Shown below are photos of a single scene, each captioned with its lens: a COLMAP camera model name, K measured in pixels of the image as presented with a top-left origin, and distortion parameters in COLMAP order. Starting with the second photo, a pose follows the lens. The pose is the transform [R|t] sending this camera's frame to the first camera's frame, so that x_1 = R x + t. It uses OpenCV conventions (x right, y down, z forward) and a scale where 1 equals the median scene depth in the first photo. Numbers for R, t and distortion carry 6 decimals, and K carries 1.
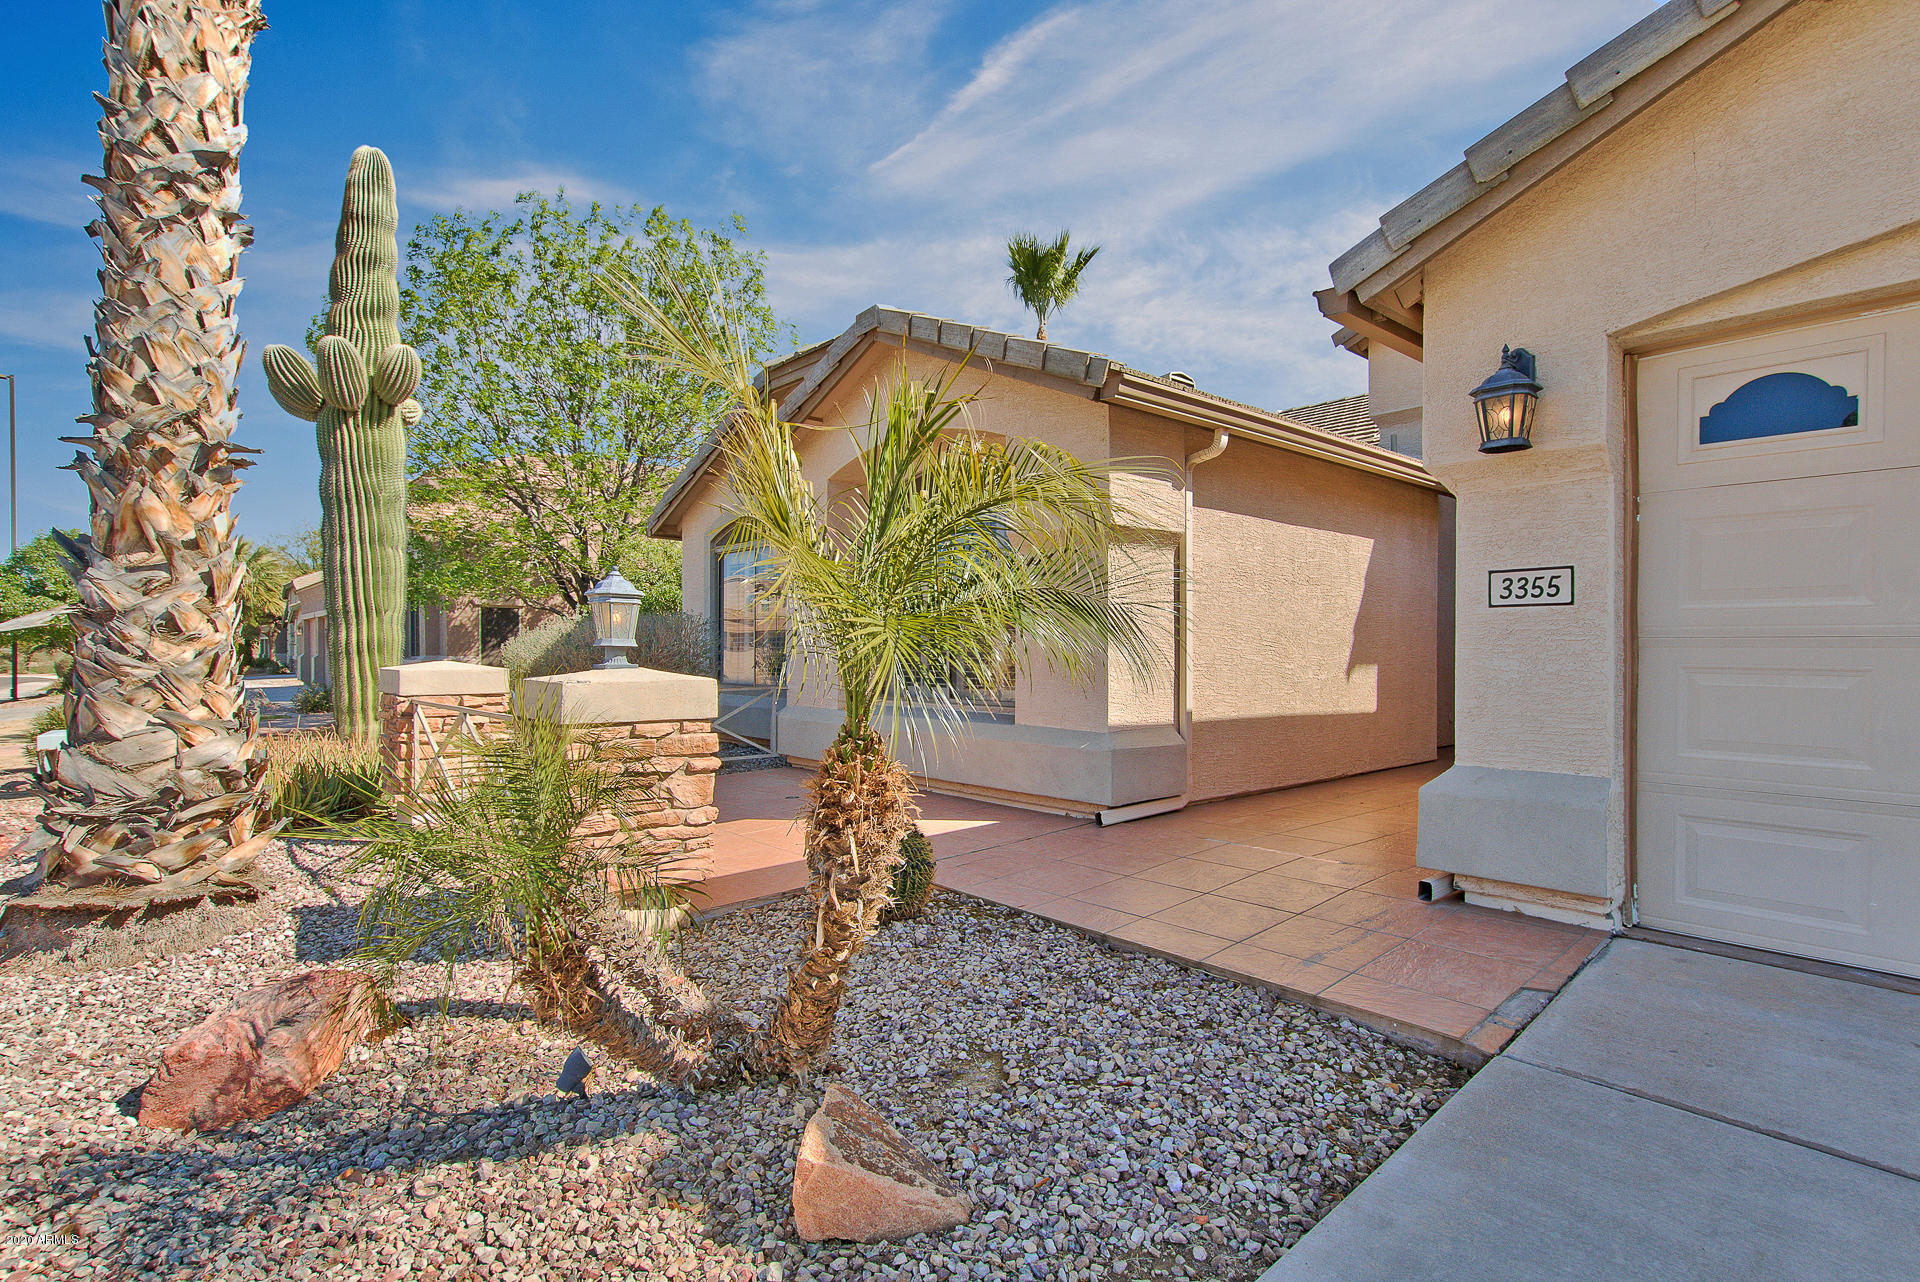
lens RADIAL K [[873.3, 0, 956.2], [0, 873.3, 637.3], [0, 0, 1]] dist [0.000495, -0.000083]
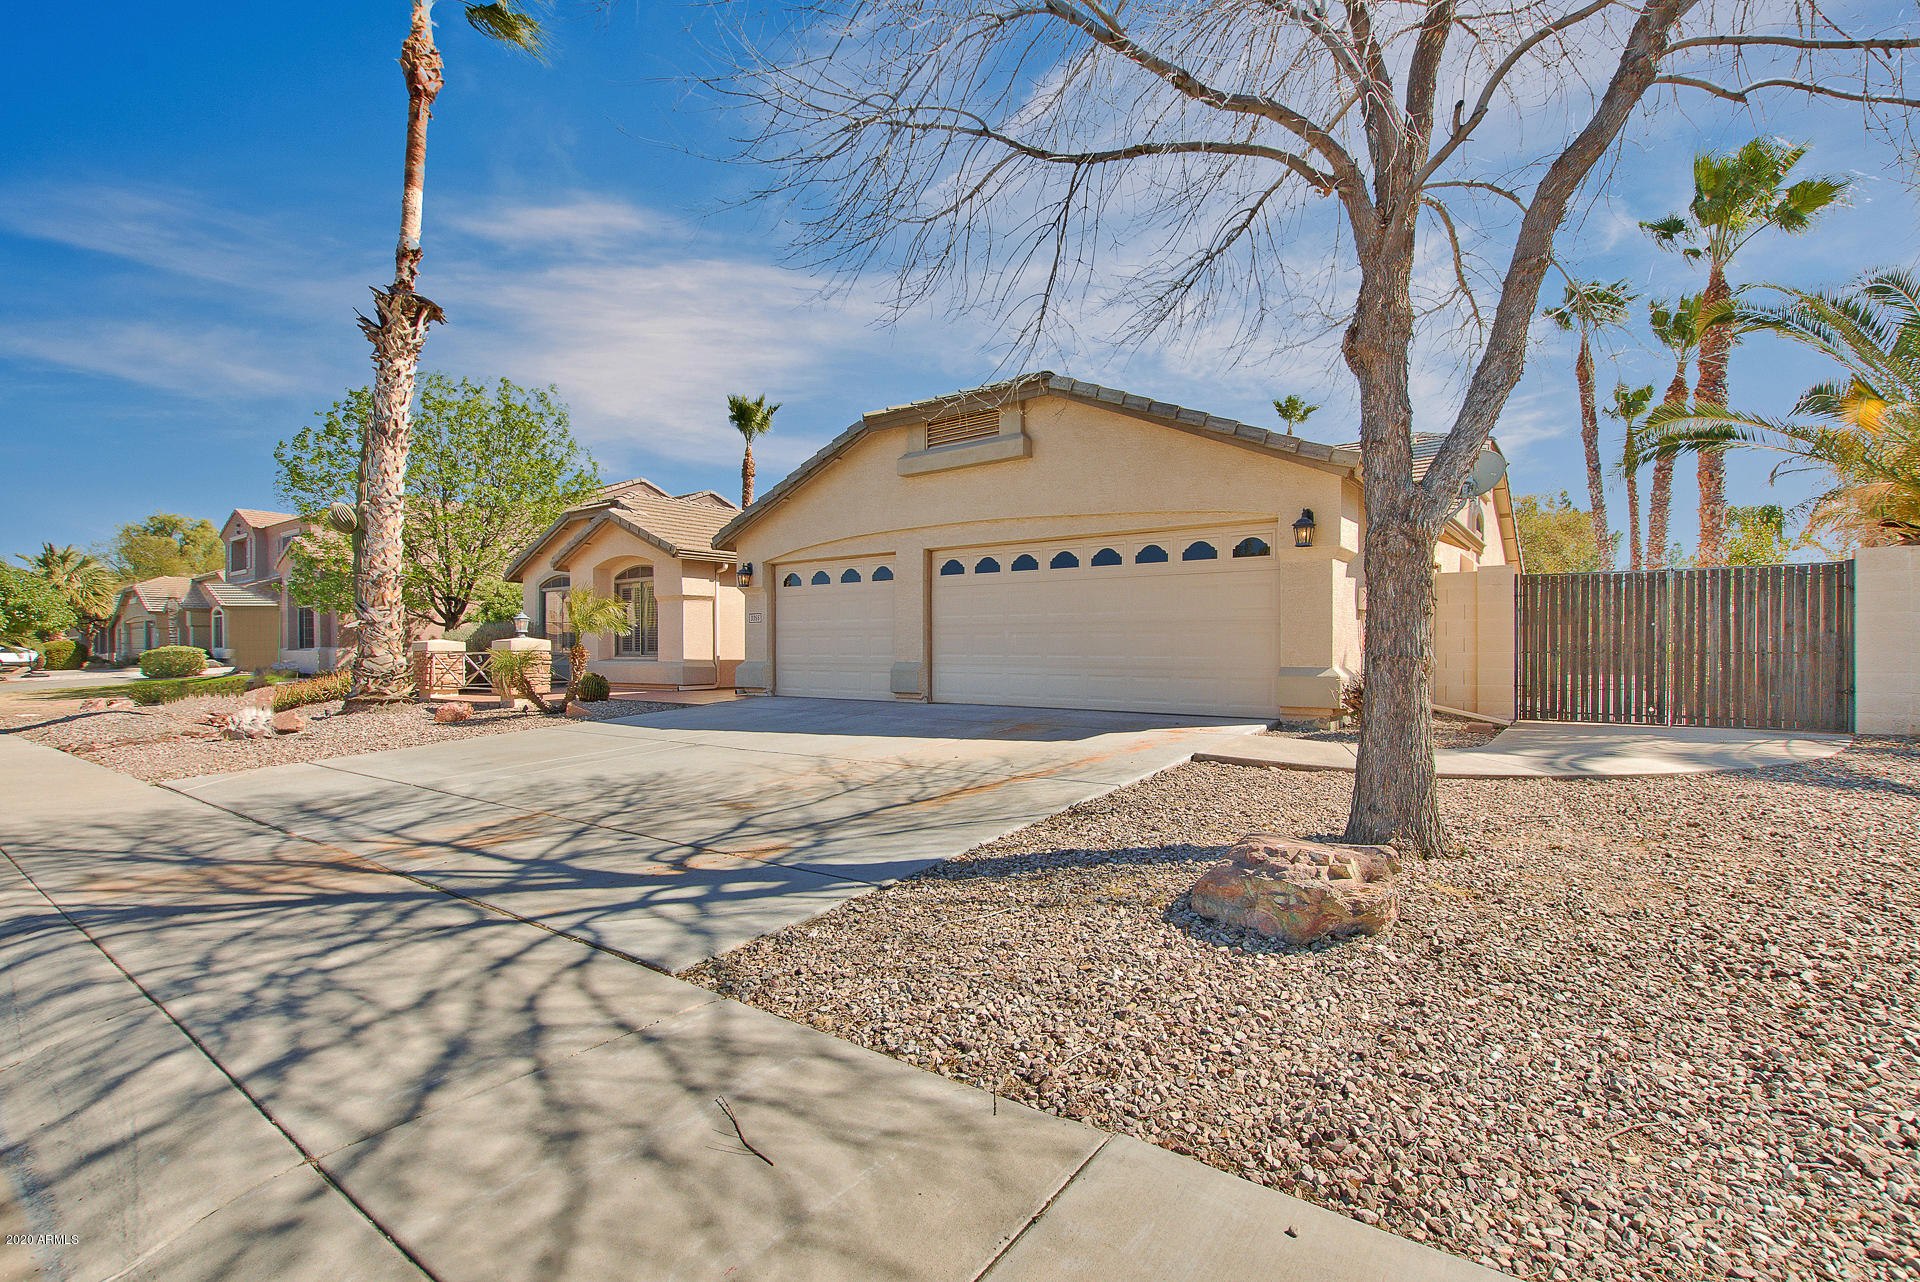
lens RADIAL K [[873.3, 0, 965.2], [0, 873.3, 640.3], [0, 0, 1]] dist [0.000495, -0.000083]
pose [[0.979804, -0.000468, 0.199962, 0.727836], [0.000425, 1.000000, 0.000257, 0.046291], [-0.199962, -0.000167, 0.979804, -3.057216]]
